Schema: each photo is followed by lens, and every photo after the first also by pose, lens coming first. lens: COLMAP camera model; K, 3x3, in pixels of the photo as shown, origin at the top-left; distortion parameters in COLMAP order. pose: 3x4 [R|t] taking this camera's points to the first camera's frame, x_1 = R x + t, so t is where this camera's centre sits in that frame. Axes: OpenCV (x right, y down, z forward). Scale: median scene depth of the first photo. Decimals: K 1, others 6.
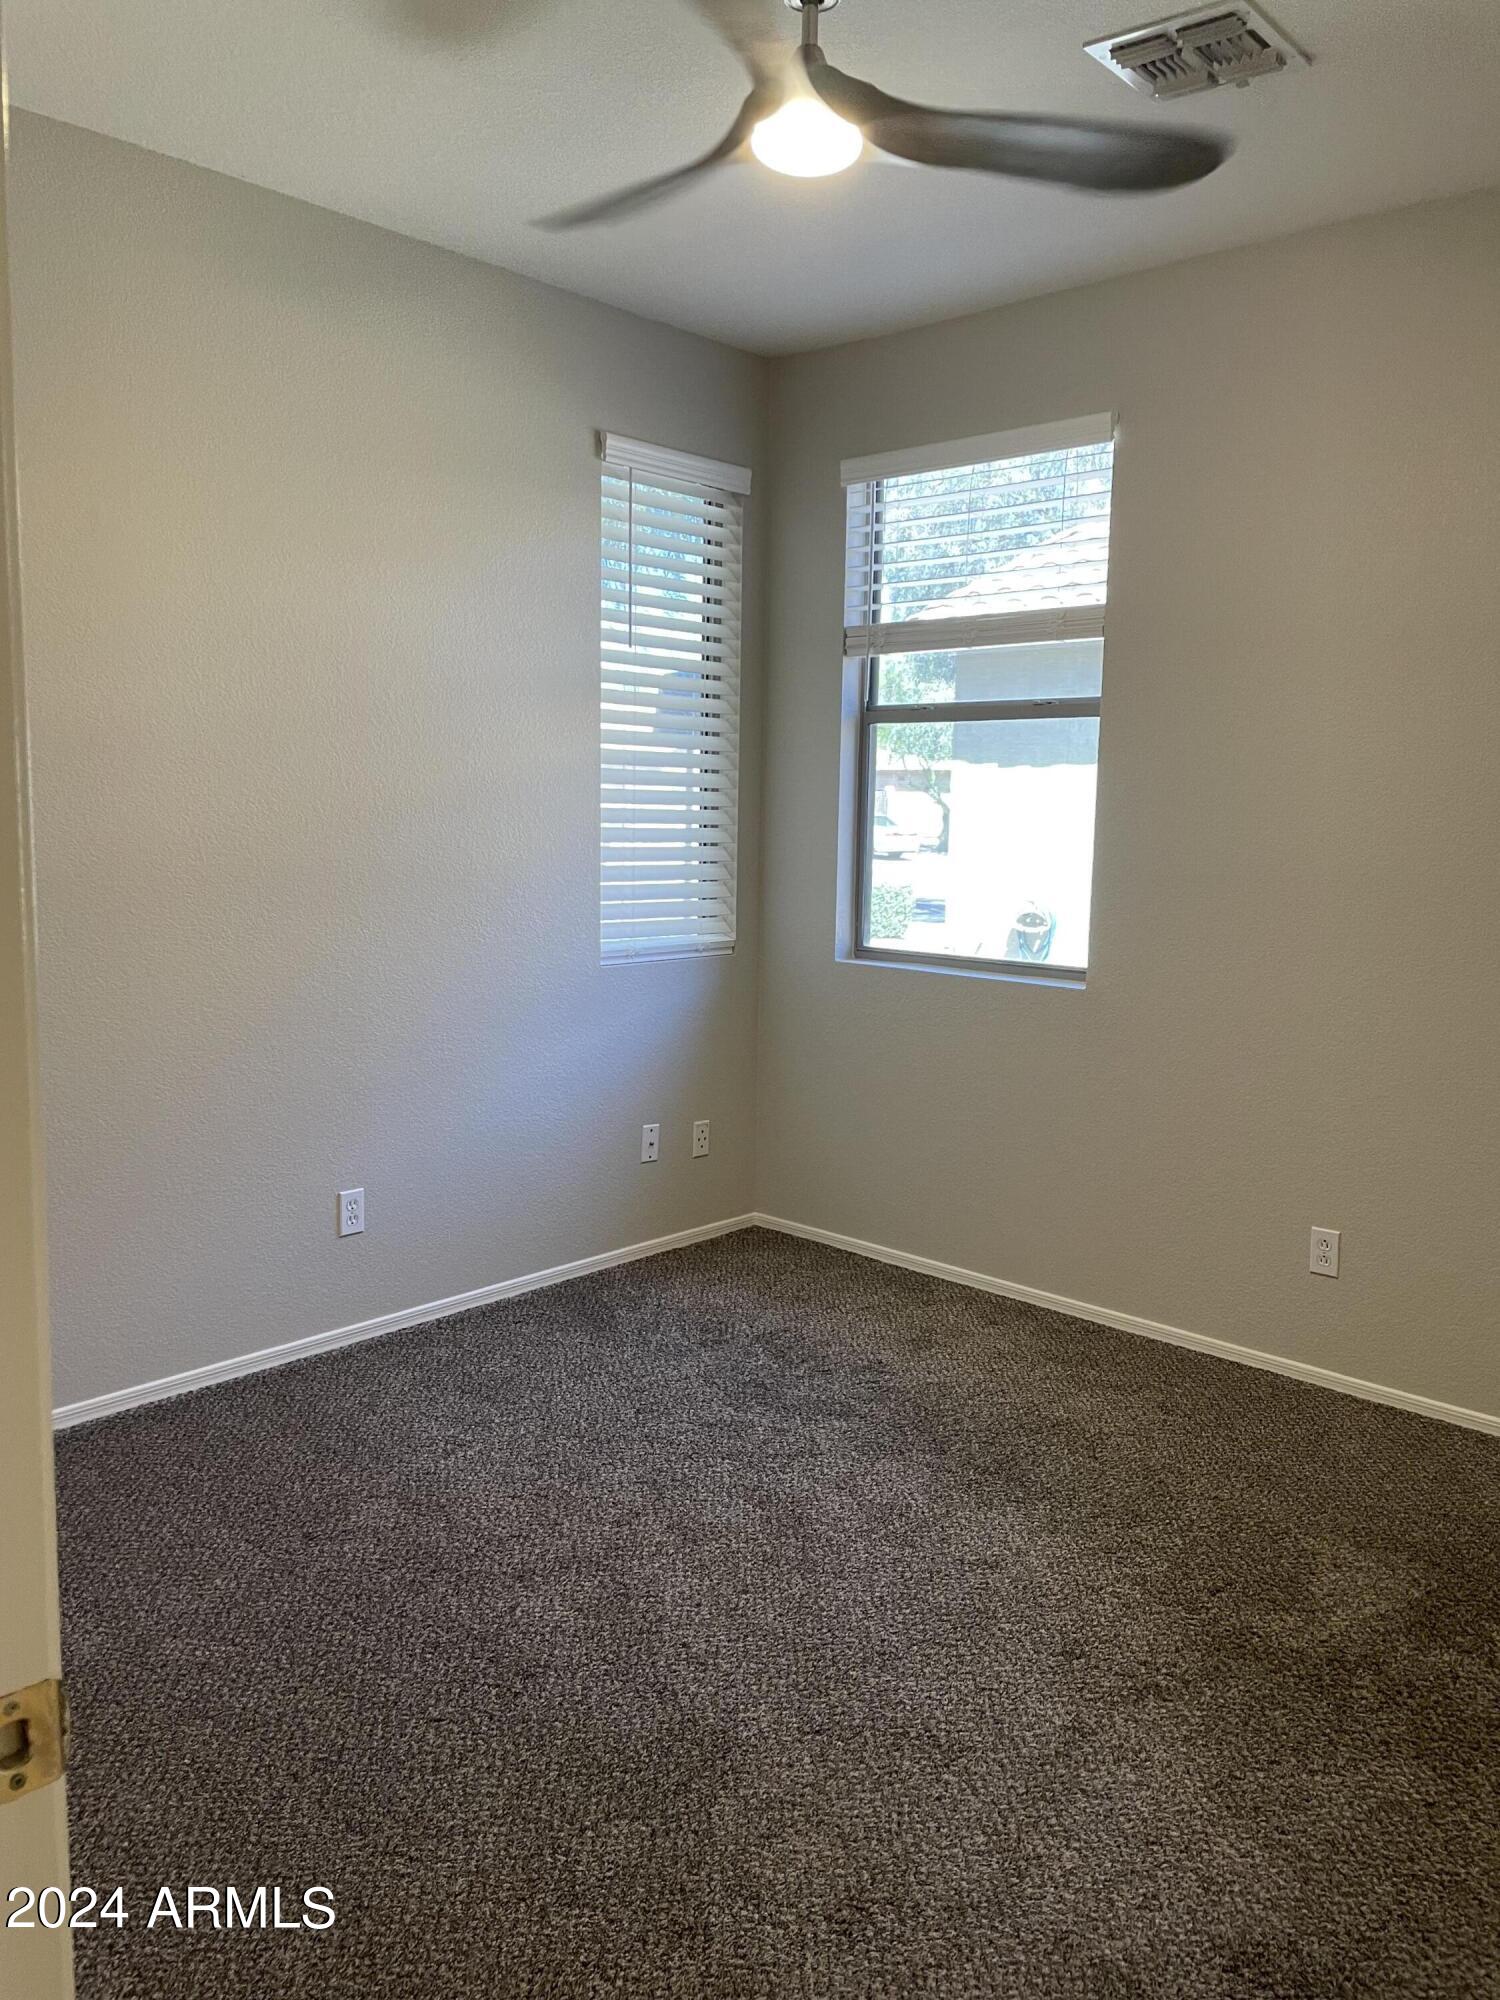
lens RADIAL K [[1493.9, 0, 744.9], [0, 1493.9, 995.2], [0, 0, 1]] dist [0.081343, -0.092009]
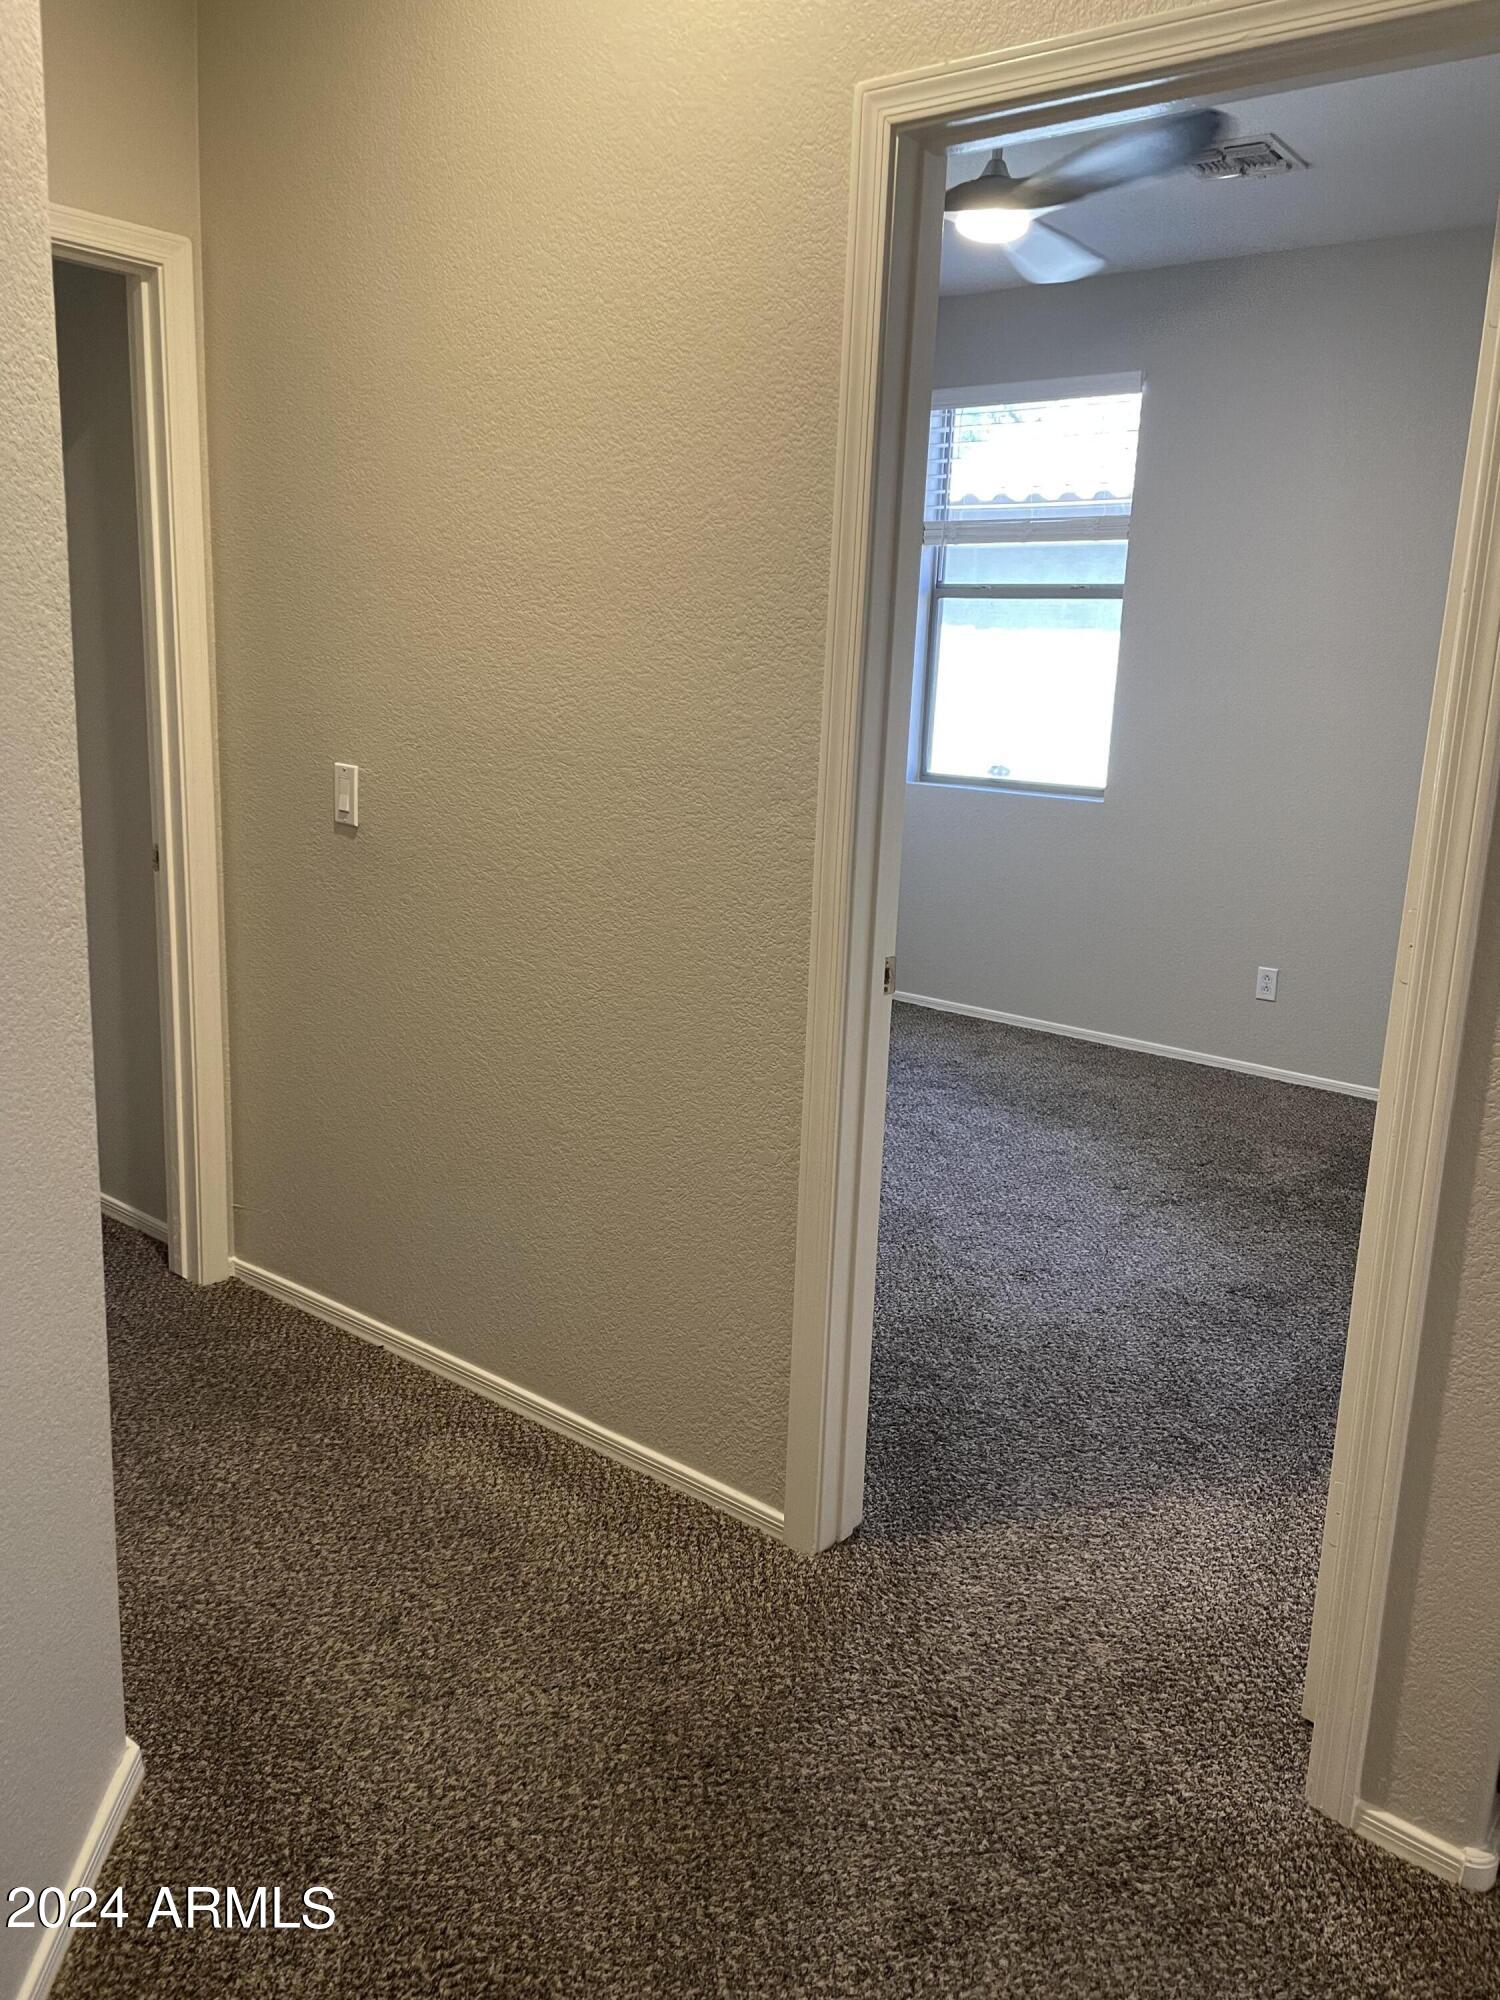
lens RADIAL K [[1493.9, 0, 751.1], [0, 1493.9, 985.3], [0, 0, 1]] dist [0.081343, -0.092009]
pose [[0.997916, 0.008395, 0.063985, -0.197168], [-0.013862, 0.996244, 0.085471, 0.055198], [-0.063027, -0.086179, 0.994284, -0.393235]]
